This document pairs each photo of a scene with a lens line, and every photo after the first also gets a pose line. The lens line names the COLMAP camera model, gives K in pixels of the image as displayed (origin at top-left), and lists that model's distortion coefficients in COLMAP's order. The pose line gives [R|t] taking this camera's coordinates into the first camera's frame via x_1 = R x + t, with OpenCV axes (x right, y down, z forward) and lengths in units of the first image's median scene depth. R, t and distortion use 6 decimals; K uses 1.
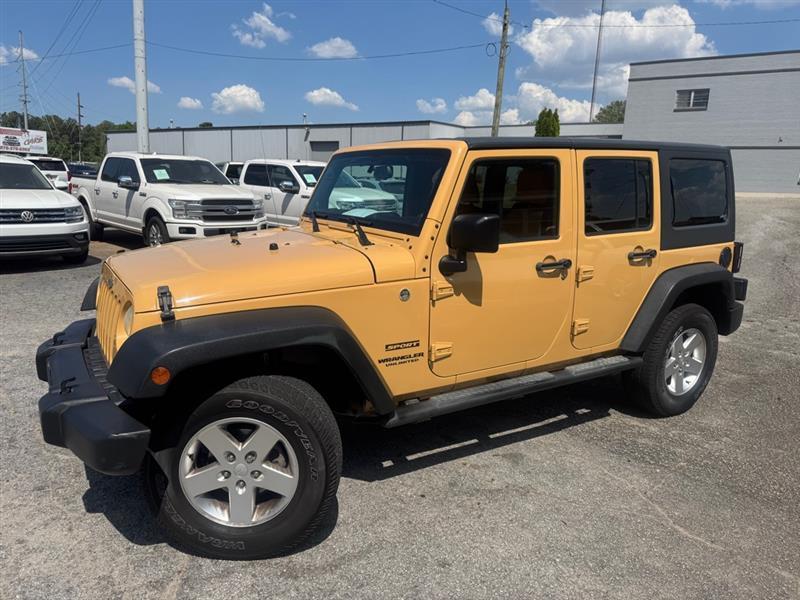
lens RADIAL K [[568.9, 0, 396.5], [0, 568.9, 301.8], [0, 0, 1]] dist [0.025552, -0.032224]
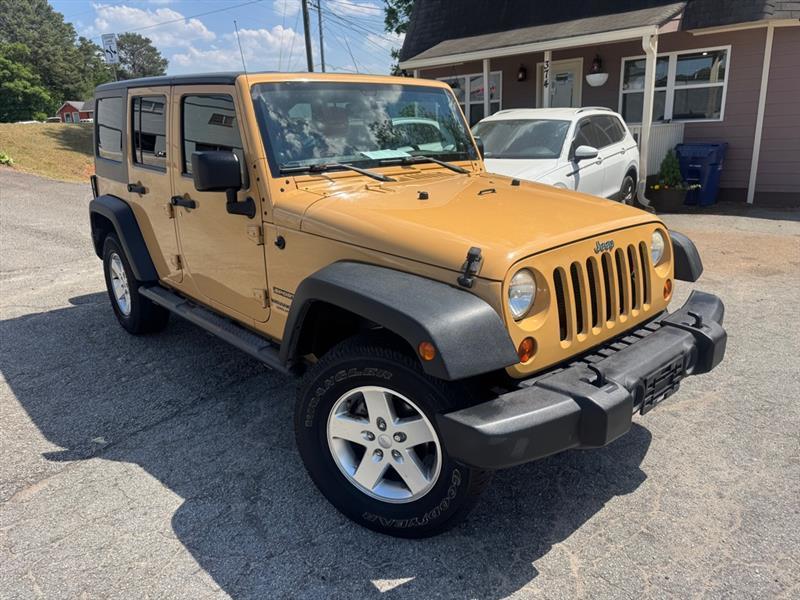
lens RADIAL K [[568.9, 0, 407.3], [0, 568.9, 297.4], [0, 0, 1]] dist [0.025552, -0.032224]
pose [[-0.162153, -0.310193, 0.936743, -1.032211], [0.222796, 0.913283, 0.340992, -0.256962], [-0.961285, 0.263995, -0.078982, 1.120492]]
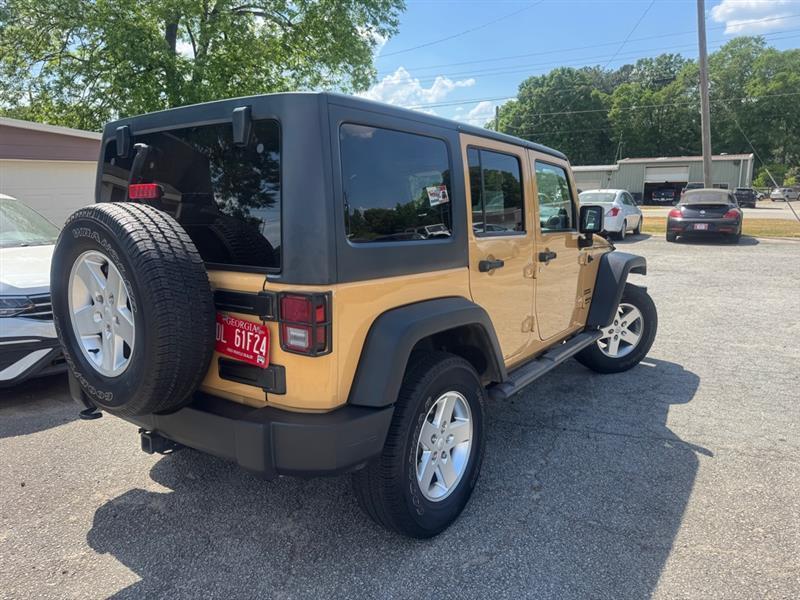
lens RADIAL K [[568.9, 0, 395.8], [0, 568.9, 295.1], [0, 0, 1]] dist [0.025552, -0.032224]
pose [[-0.930717, 0.046938, -0.362716, 0.636376], [-0.088247, 0.933609, 0.347255, -0.429992], [0.354934, 0.355205, -0.864784, 2.200390]]
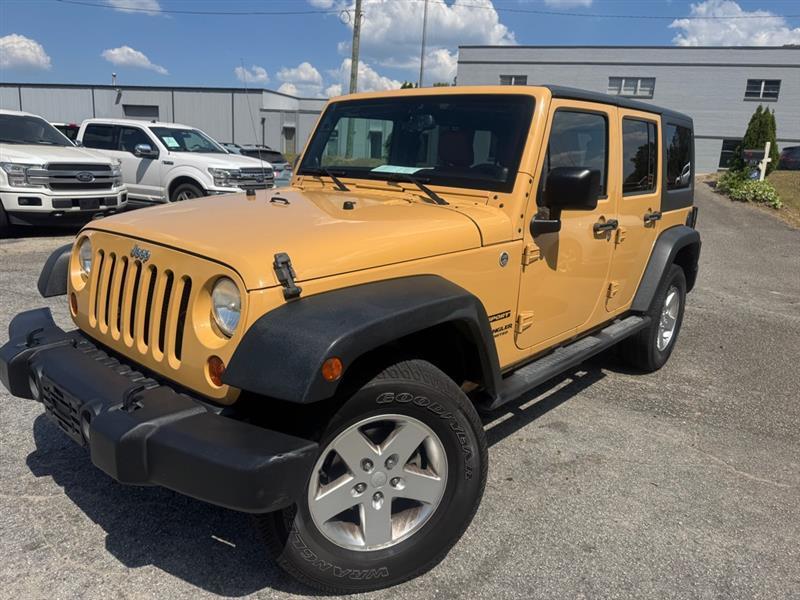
lens RADIAL K [[568.9, 0, 405.0], [0, 568.9, 302.9], [0, 0, 1]] dist [0.025552, -0.032224]
pose [[0.951461, -0.052275, 0.303298, -0.332972], [0.039544, 0.998066, 0.047967, 0.005892], [-0.305219, -0.033645, 0.951688, 0.165026]]
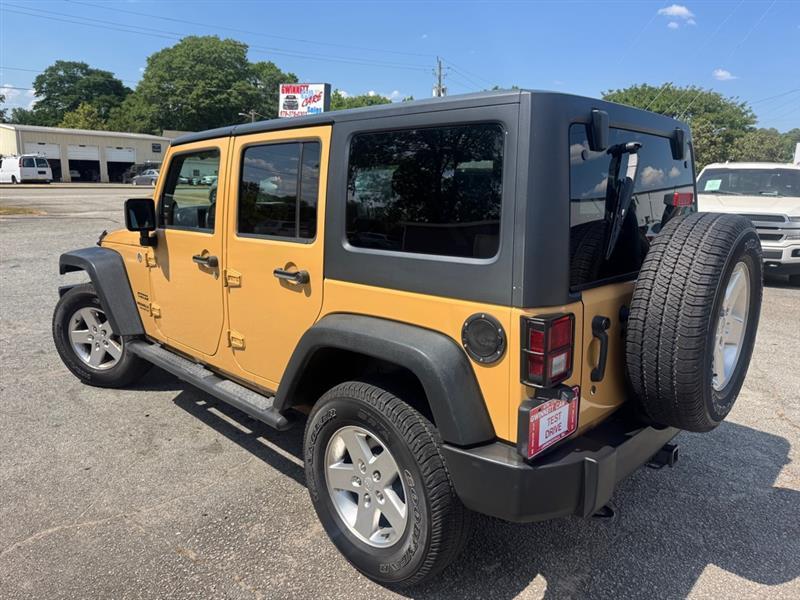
lens RADIAL K [[568.9, 0, 402.6], [0, 568.9, 295.6], [0, 0, 1]] dist [0.025552, -0.032224]
pose [[0.241505, 0.178983, -0.953751, 1.220282], [-0.218548, 0.967625, 0.126247, -0.191236], [0.945469, 0.177951, 0.272803, 1.014244]]
